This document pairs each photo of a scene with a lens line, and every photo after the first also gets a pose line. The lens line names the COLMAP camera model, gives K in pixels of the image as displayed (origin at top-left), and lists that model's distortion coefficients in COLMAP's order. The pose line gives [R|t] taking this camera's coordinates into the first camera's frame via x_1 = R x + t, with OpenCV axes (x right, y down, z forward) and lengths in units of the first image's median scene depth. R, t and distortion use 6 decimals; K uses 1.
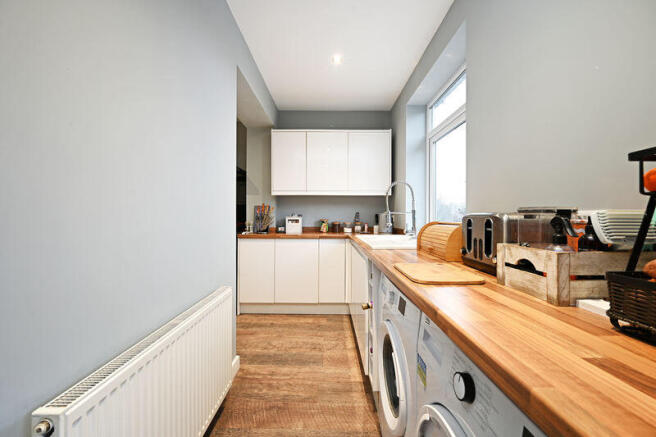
lens RADIAL K [[255.7, 0, 328.0], [0, 255.7, 218.5], [0, 0, 1]] dist [-0.001492, -0.000291]
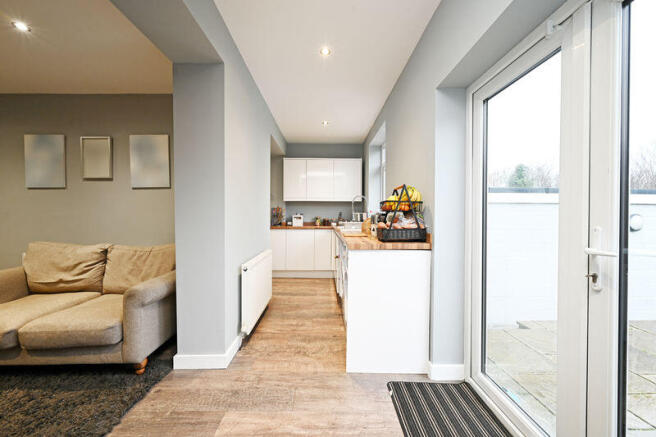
lens RADIAL K [[255.7, 0, 328.0], [0, 255.7, 218.5], [0, 0, 1]] dist [-0.001492, -0.000291]
pose [[0.999858, 0.001958, 0.016728, 0.019520], [-0.002115, 0.999954, 0.009383, -0.001345], [-0.016709, -0.009417, 0.999816, -0.539904]]
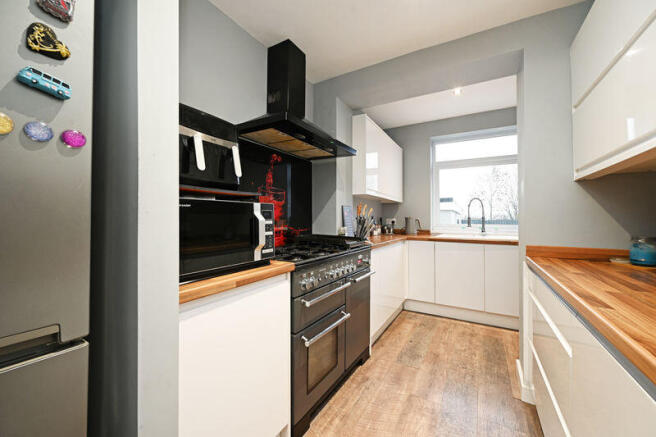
lens RADIAL K [[255.7, 0, 328.0], [0, 255.7, 218.5], [0, 0, 1]] dist [-0.001492, -0.000291]
pose [[0.512754, 0.003475, 0.858529, -0.996080], [0.002543, 0.999981, -0.005567, -0.007622], [-0.858532, 0.005038, 0.512736, 0.701068]]
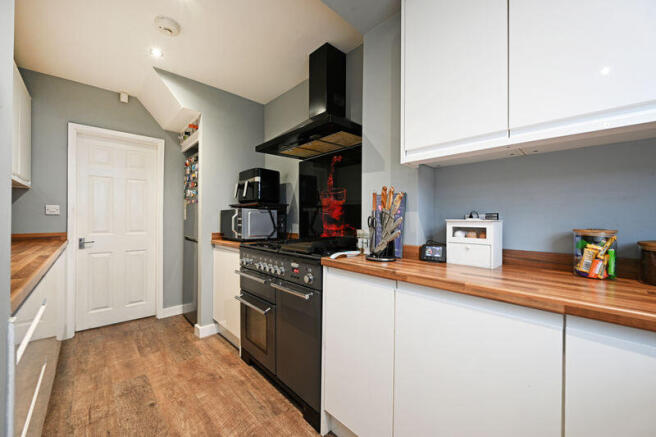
lens RADIAL K [[255.7, 0, 328.0], [0, 255.7, 218.5], [0, 0, 1]] dist [-0.001492, -0.000291]
pose [[0.685827, 0.001976, -0.727762, -0.013855], [-0.005403, 0.999983, -0.002377, -0.007367], [0.727744, 0.005562, 0.685826, 0.666239]]
